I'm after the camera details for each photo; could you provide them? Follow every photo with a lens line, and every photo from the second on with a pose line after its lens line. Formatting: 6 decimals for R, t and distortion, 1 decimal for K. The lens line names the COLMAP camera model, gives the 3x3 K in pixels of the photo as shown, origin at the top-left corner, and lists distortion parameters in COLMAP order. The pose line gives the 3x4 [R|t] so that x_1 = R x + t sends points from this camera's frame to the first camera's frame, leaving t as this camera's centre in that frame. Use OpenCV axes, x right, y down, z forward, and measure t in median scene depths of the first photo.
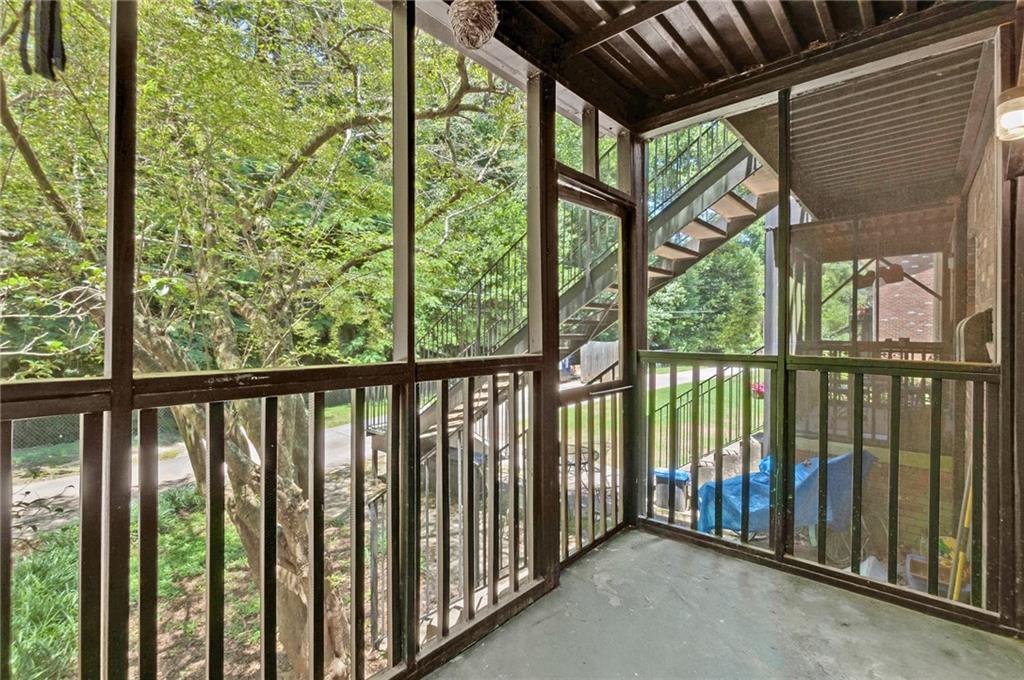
lens RADIAL K [[449.4, 0, 512.0], [0, 449.4, 340.0], [0, 0, 1]] dist [0.001557, -0.000464]
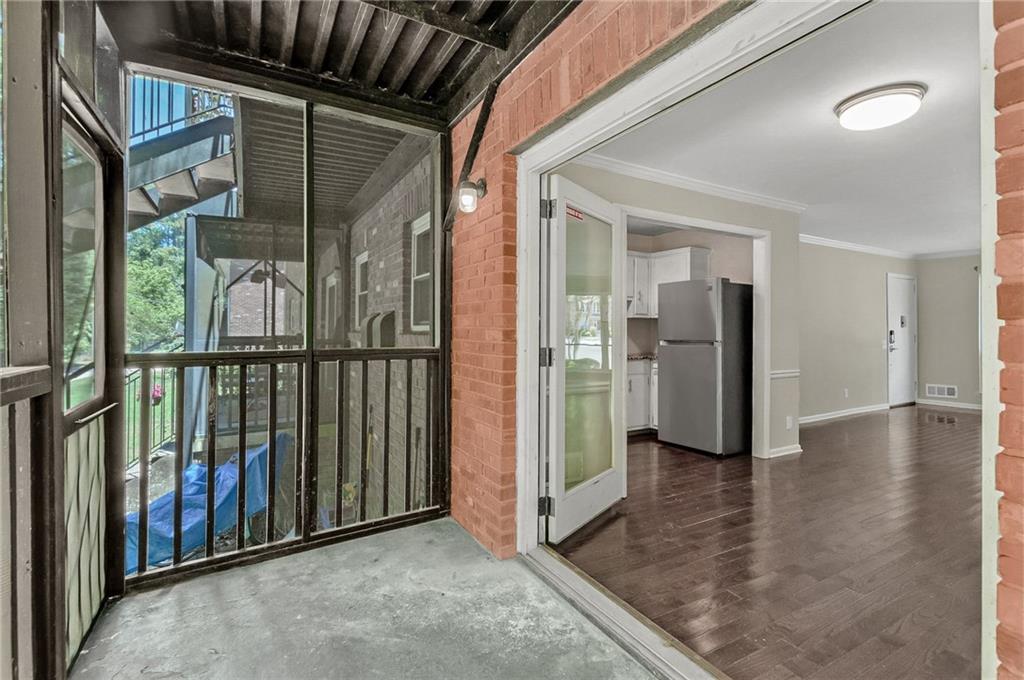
lens RADIAL K [[478.1, 0, 512.0], [0, 478.1, 340.0], [0, 0, 1]] dist [0.002231, 0.000199]
pose [[0.299569, -0.028411, 0.953651, -0.329022], [0.020553, 0.999517, 0.023321, -0.004906], [-0.953853, 0.012614, 0.300009, 0.187440]]
